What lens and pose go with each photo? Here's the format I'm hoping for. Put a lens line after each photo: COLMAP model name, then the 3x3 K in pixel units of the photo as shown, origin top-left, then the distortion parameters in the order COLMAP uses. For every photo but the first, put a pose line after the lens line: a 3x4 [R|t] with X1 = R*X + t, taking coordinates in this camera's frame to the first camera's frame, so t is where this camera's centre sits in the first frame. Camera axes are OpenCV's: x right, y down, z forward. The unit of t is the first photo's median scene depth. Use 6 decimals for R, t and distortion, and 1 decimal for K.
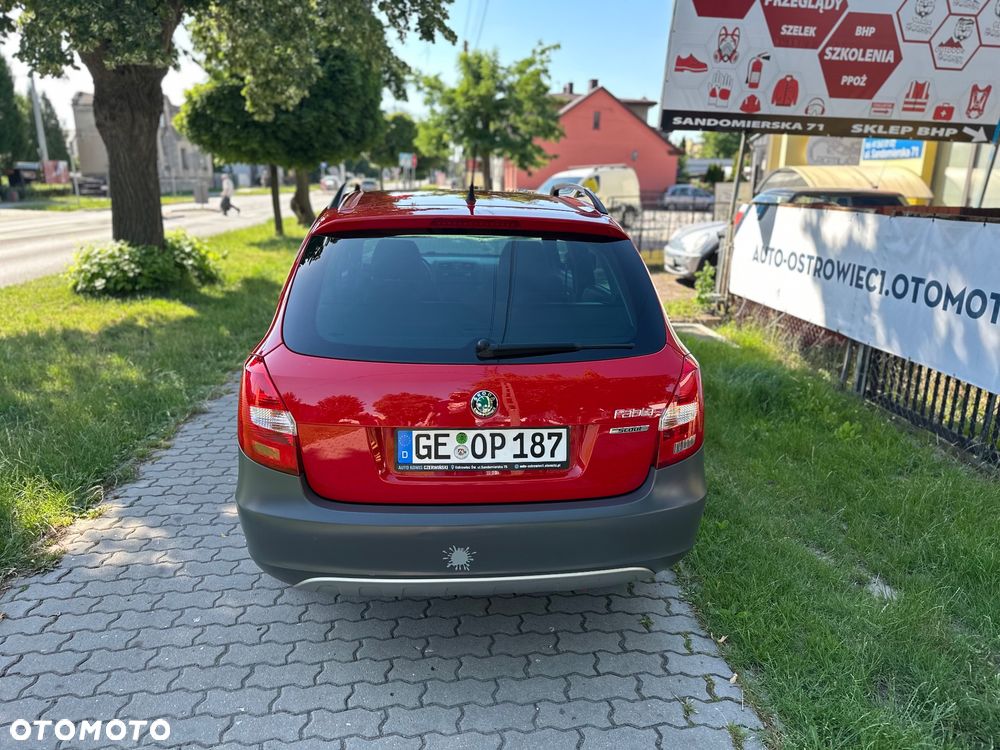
lens RADIAL K [[705.1, 0, 498.3], [0, 705.1, 377.8], [0, 0, 1]] dist [0.030837, -0.038231]
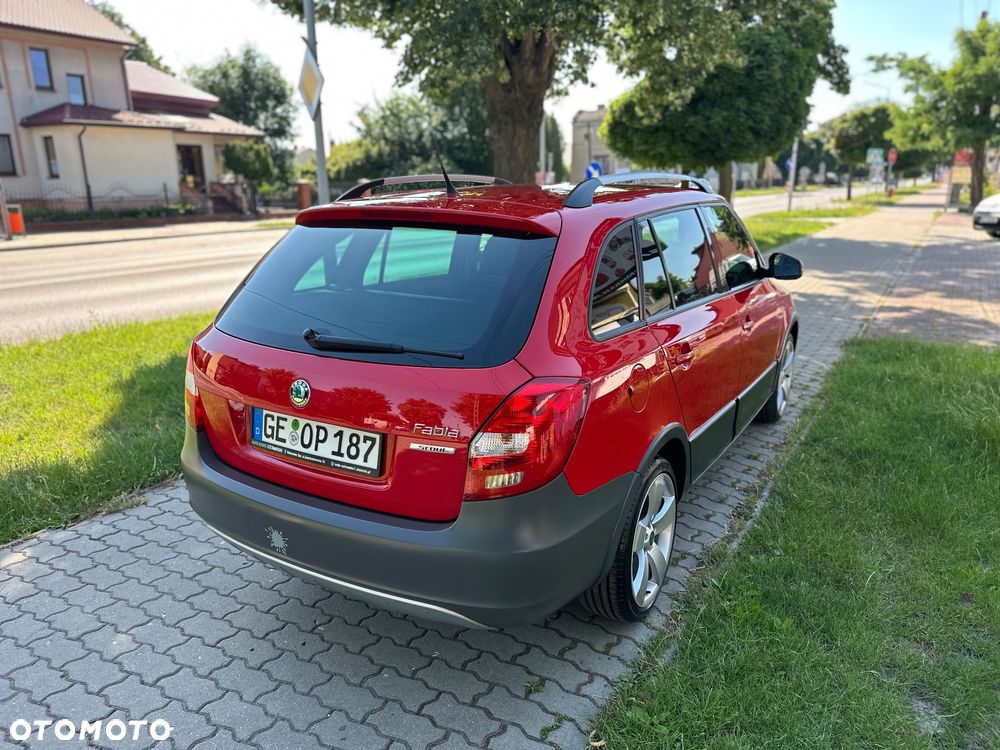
lens RADIAL K [[705.1, 0, 510.8], [0, 705.1, 382.2], [0, 0, 1]] dist [0.030837, -0.038231]
pose [[0.812062, 0.137631, -0.567109, 0.203549], [-0.137217, 0.989578, 0.043674, -0.016478], [0.567210, 0.042351, 0.822484, 0.088839]]
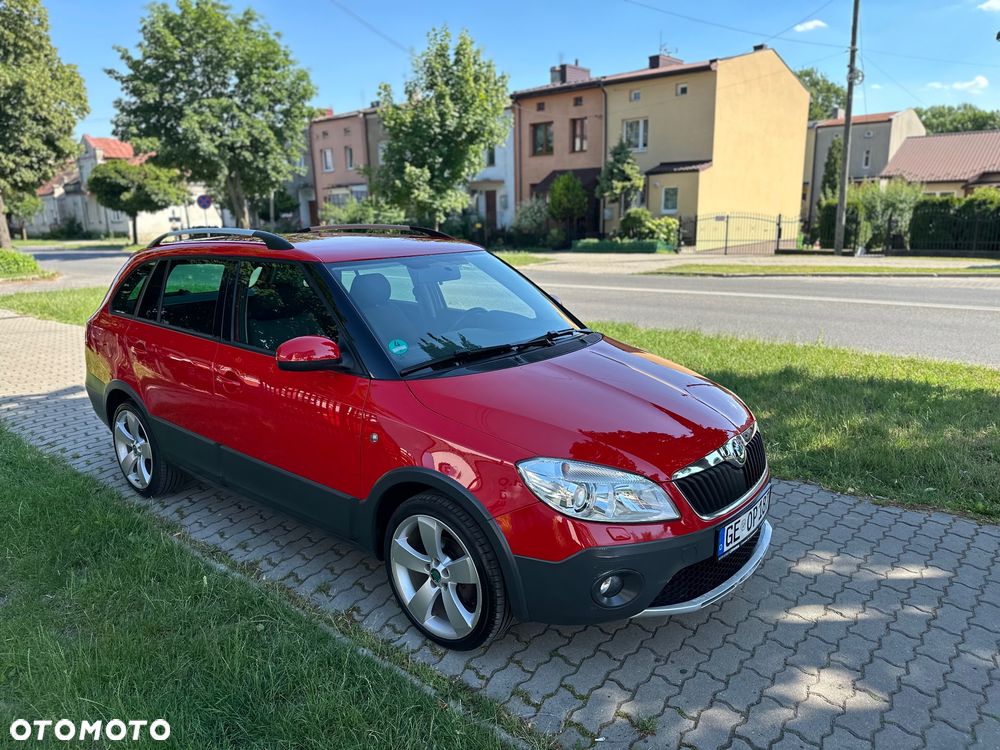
lens RADIAL K [[705.1, 0, 487.6], [0, 705.1, 377.1], [0, 0, 1]] dist [0.030837, -0.038231]
pose [[-0.709259, 0.155978, -0.687476, 0.252447], [-0.179952, 0.902846, 0.390496, -0.244975], [0.681593, 0.400675, -0.612283, 0.877873]]
